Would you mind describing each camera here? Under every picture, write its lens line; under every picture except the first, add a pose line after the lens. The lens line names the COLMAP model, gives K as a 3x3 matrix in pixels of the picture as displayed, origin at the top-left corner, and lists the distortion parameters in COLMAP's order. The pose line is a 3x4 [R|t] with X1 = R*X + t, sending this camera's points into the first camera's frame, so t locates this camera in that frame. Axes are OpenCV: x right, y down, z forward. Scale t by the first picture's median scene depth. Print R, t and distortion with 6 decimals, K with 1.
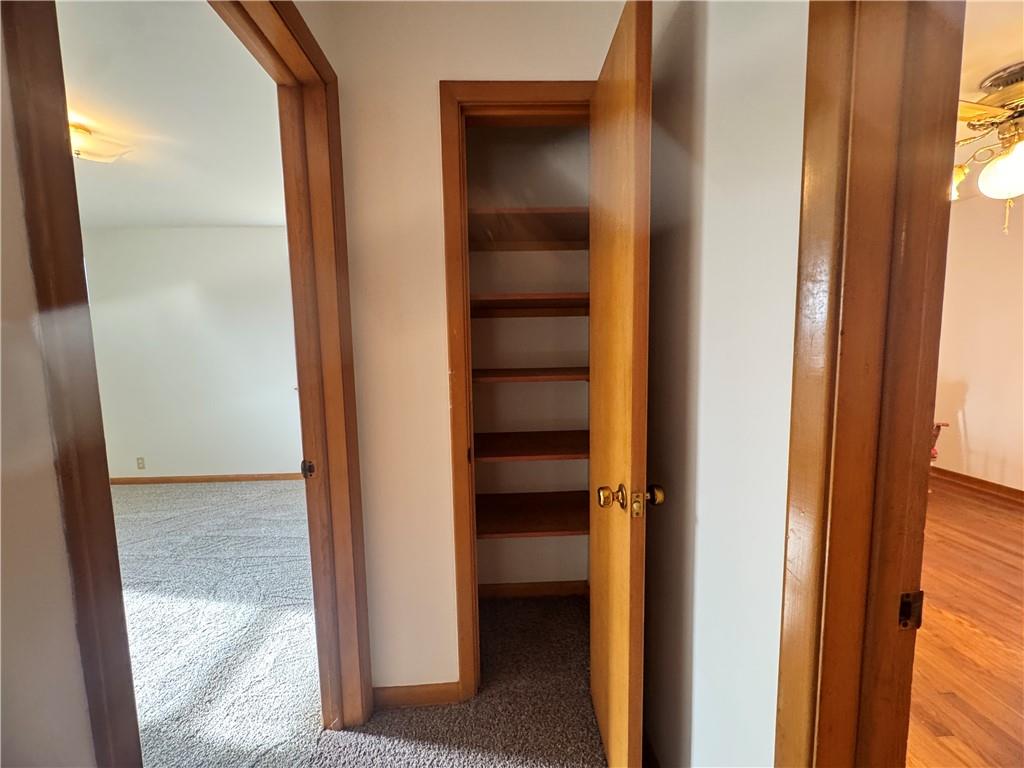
lens RADIAL K [[410.1, 0, 512.0], [0, 410.1, 384.0], [0, 0, 1]] dist [-0.004461, 0.000252]
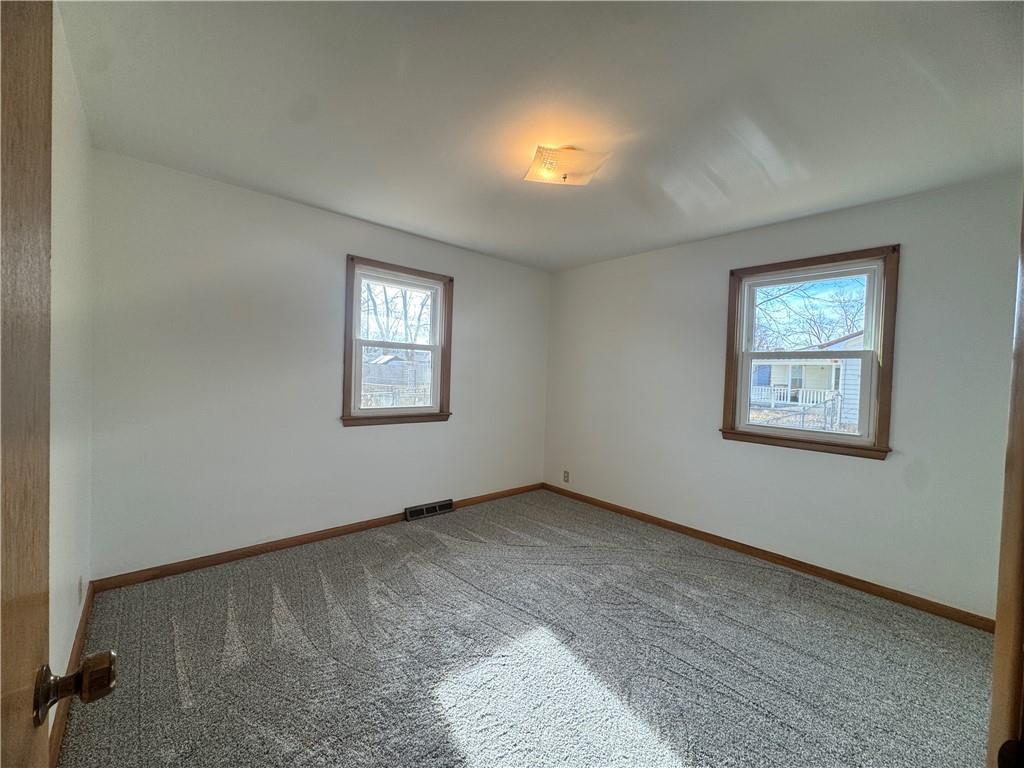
lens RADIAL K [[410.1, 0, 512.0], [0, 410.1, 384.0], [0, 0, 1]] dist [-0.004461, 0.000252]
pose [[0.640490, 0.061651, -0.765488, -0.239305], [-0.122831, 0.992164, -0.022868, -0.012790], [0.758080, 0.108672, 0.643044, 0.212236]]
